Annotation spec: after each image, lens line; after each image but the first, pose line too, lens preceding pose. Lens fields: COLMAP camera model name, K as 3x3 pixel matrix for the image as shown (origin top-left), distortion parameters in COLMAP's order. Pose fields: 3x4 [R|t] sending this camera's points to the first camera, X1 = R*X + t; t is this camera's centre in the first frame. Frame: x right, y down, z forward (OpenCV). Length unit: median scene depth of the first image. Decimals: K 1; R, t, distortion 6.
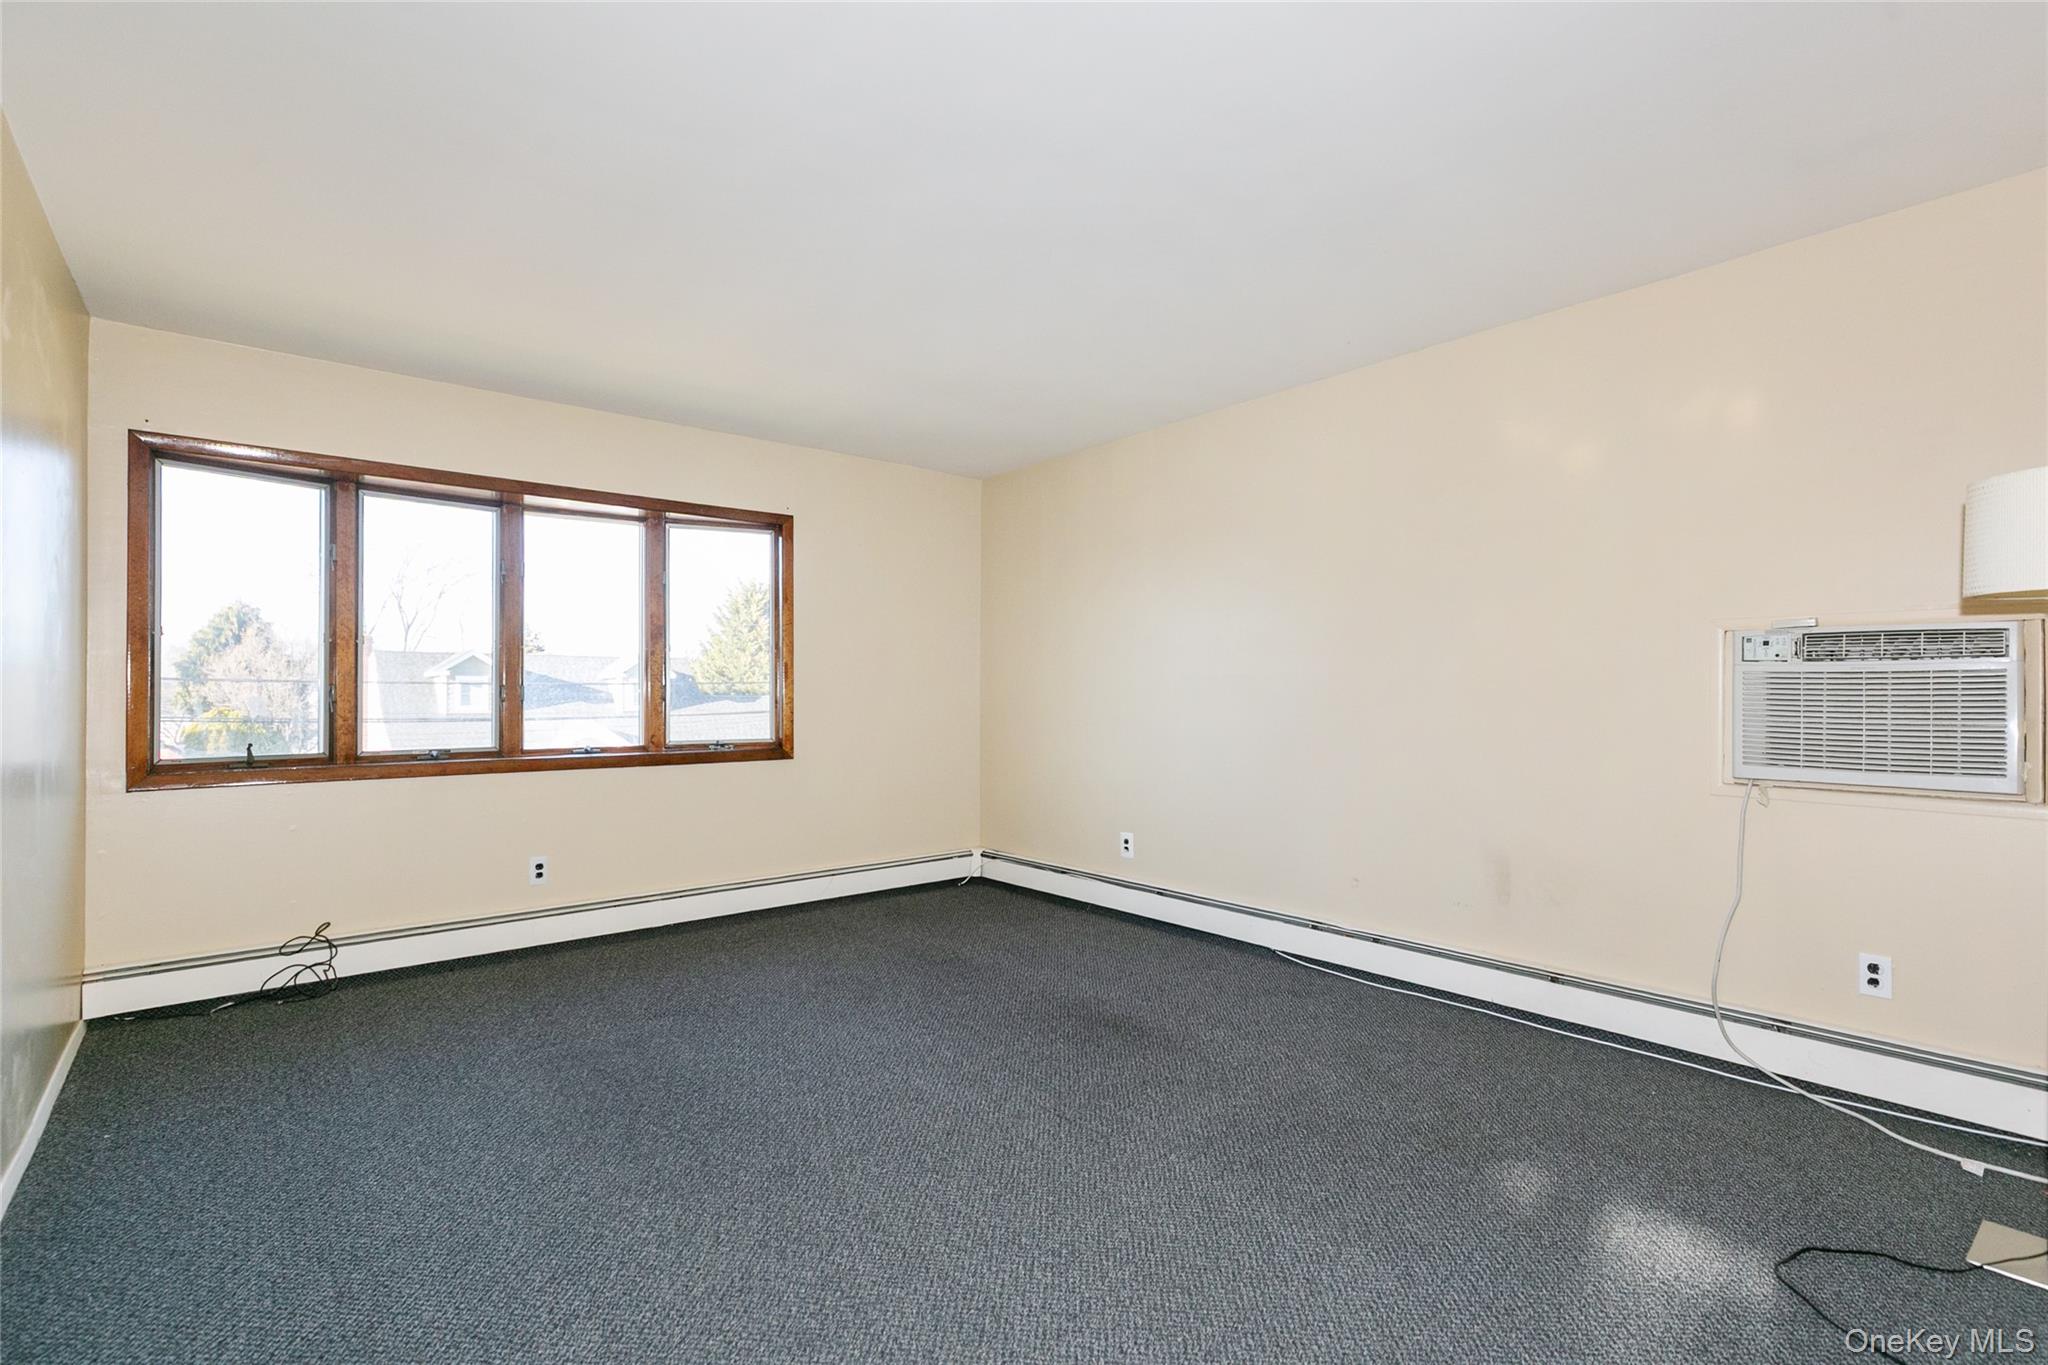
lens RADIAL K [[932.9, 0, 1042.4], [0, 932.9, 685.6], [0, 0, 1]] dist [-0.014512, 0.002972]
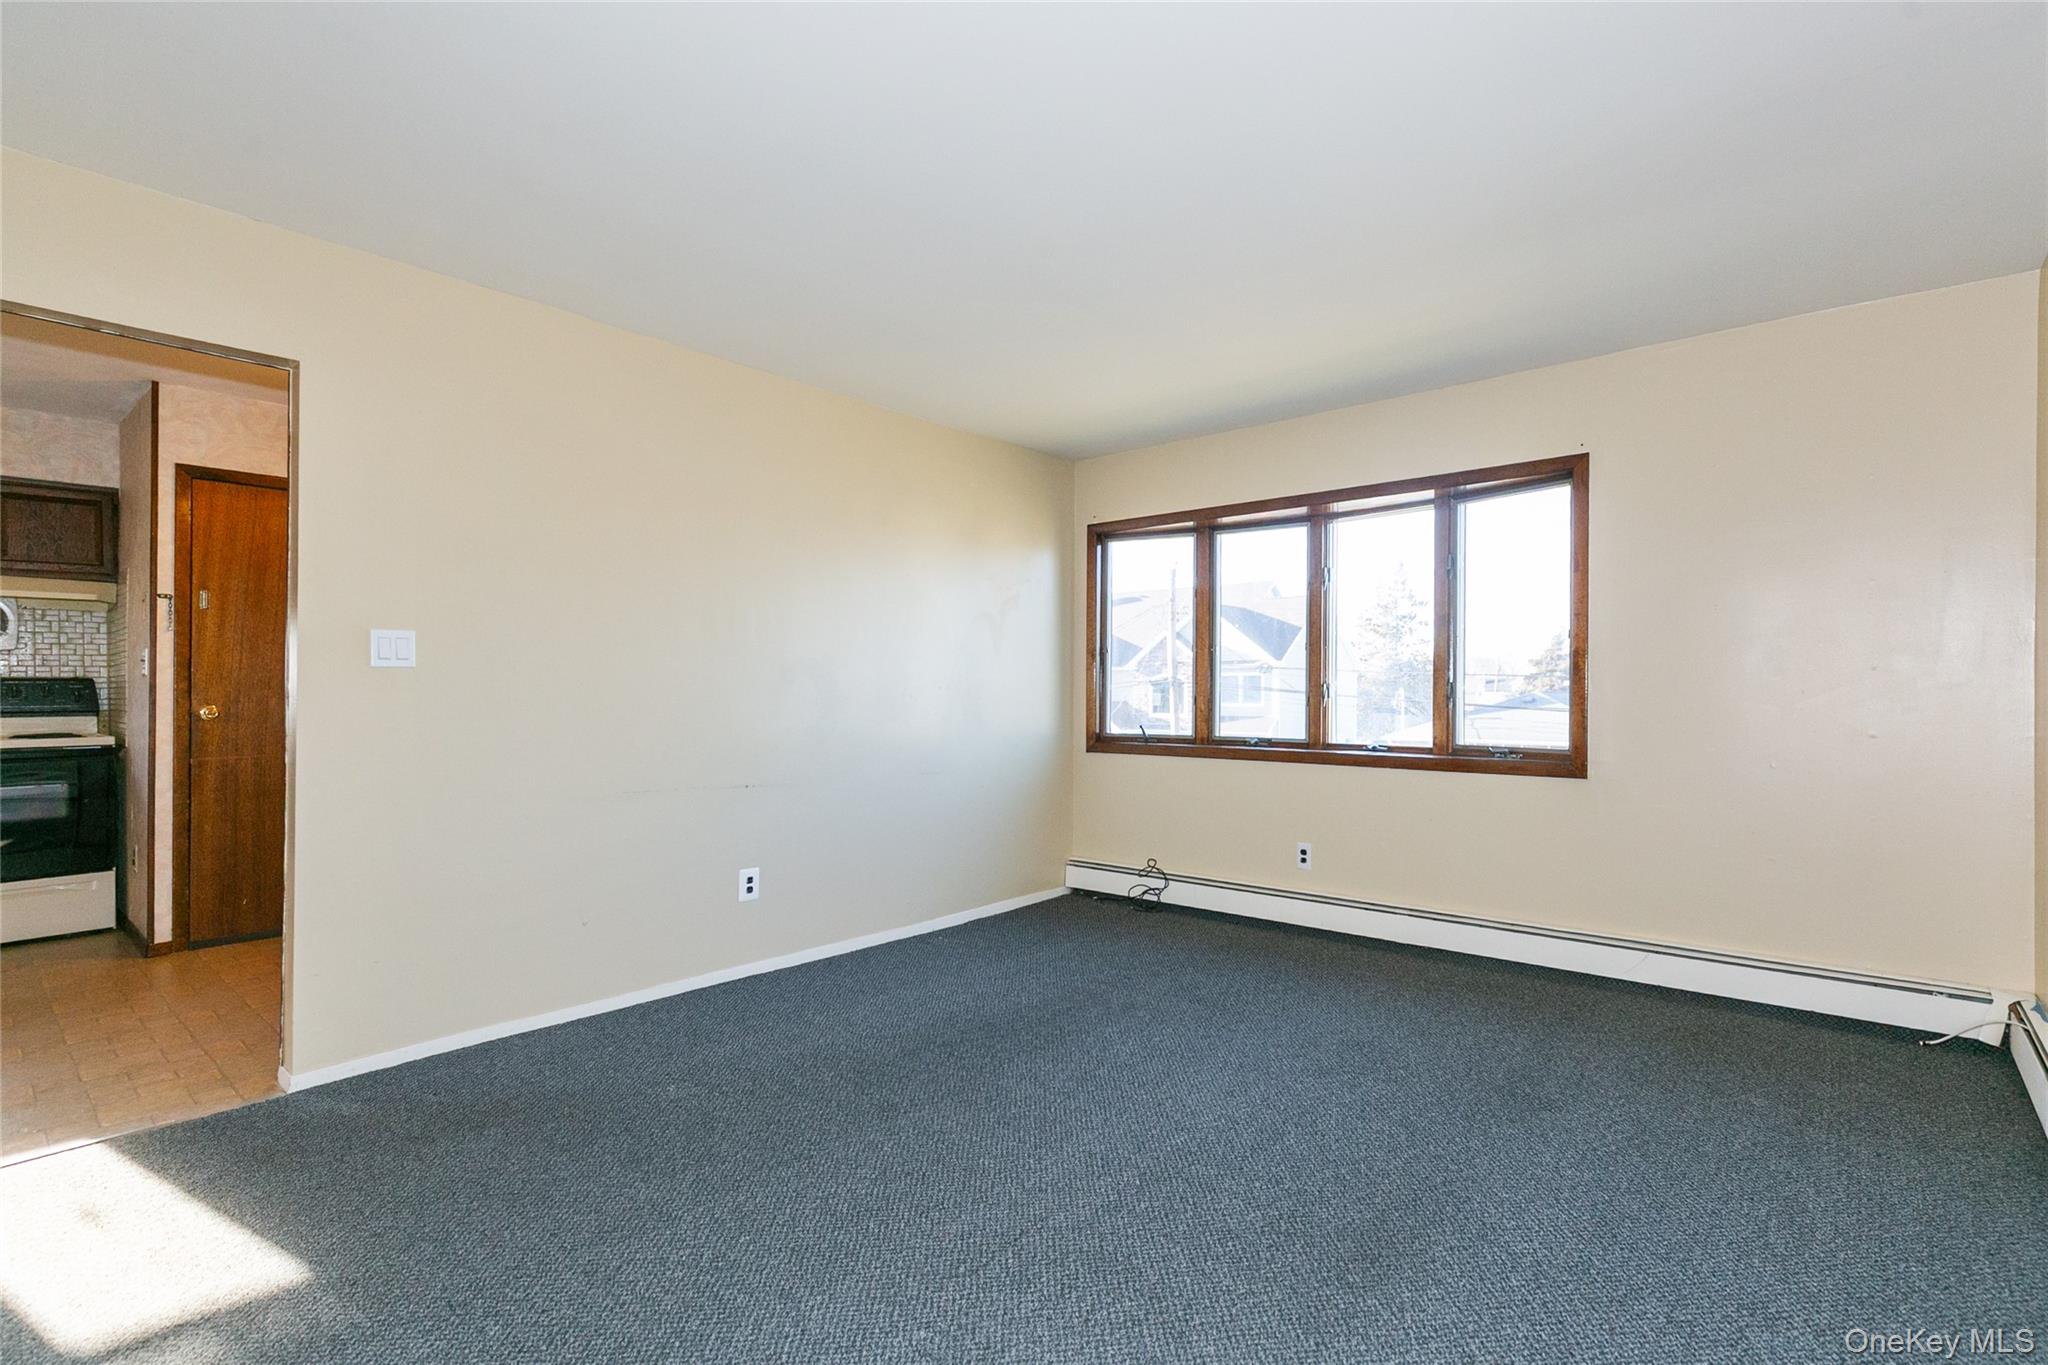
lens RADIAL K [[932.9, 0, 1030.0], [0, 932.9, 674.9], [0, 0, 1]] dist [-0.014512, 0.002972]
pose [[0.148405, -0.015551, -0.988804, 0.576707], [0.007502, 0.999865, -0.014599, 0.004503], [0.988898, -0.005251, 0.148502, 0.641935]]
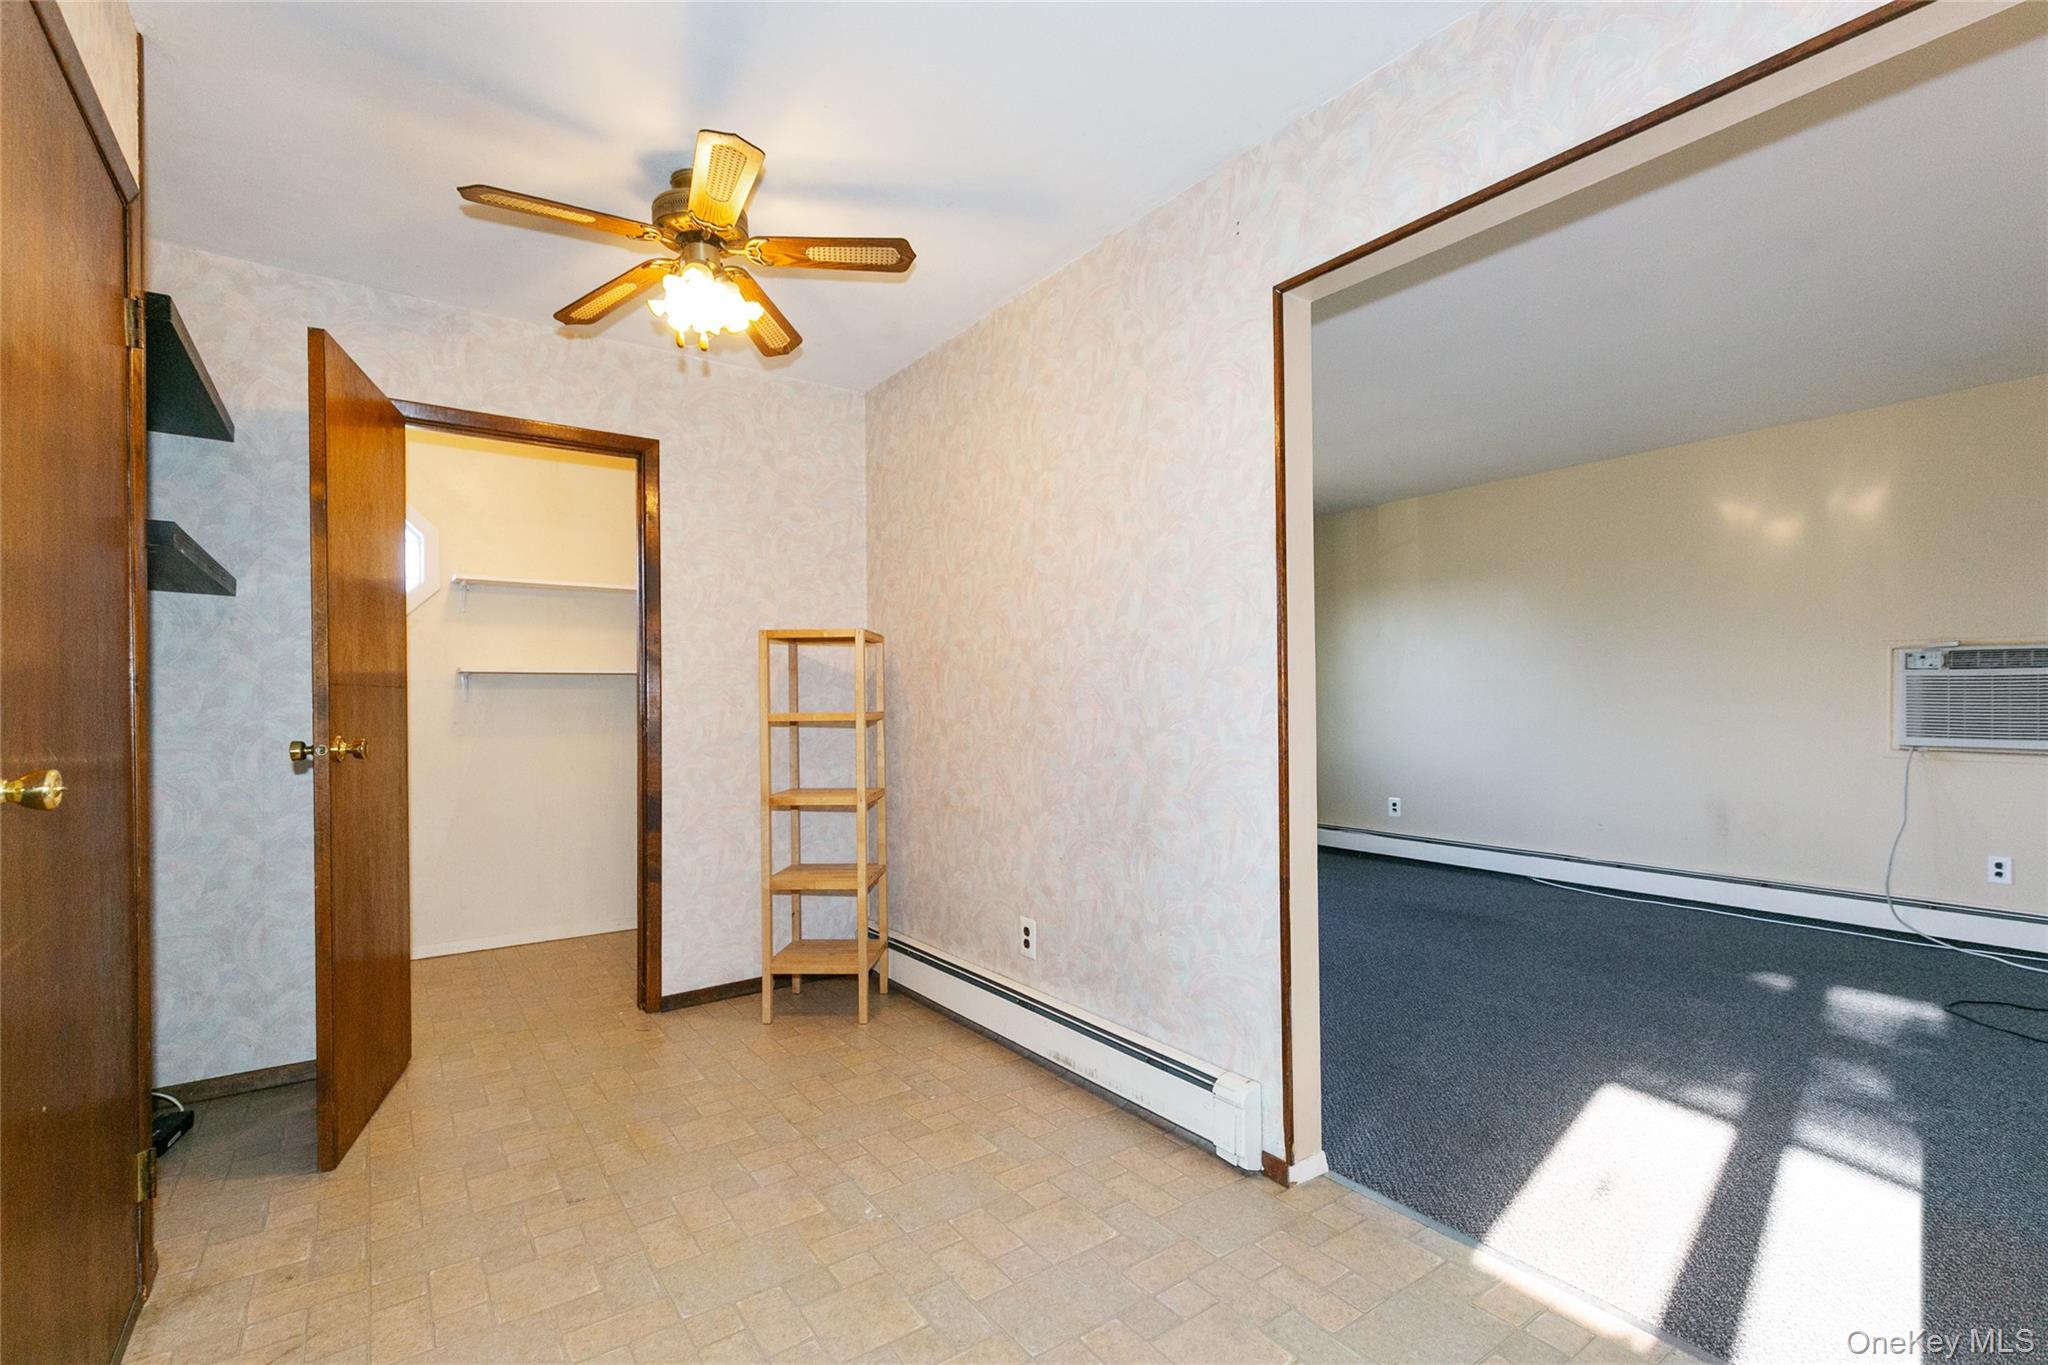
lens RADIAL K [[932.9, 0, 1017.8], [0, 932.9, 692.9], [0, 0, 1]] dist [-0.014512, 0.002972]
pose [[0.996635, -0.006602, -0.081696, -0.490143], [0.007009, 0.999964, 0.004688, -0.003686], [0.081662, -0.005245, 0.996646, -0.538710]]
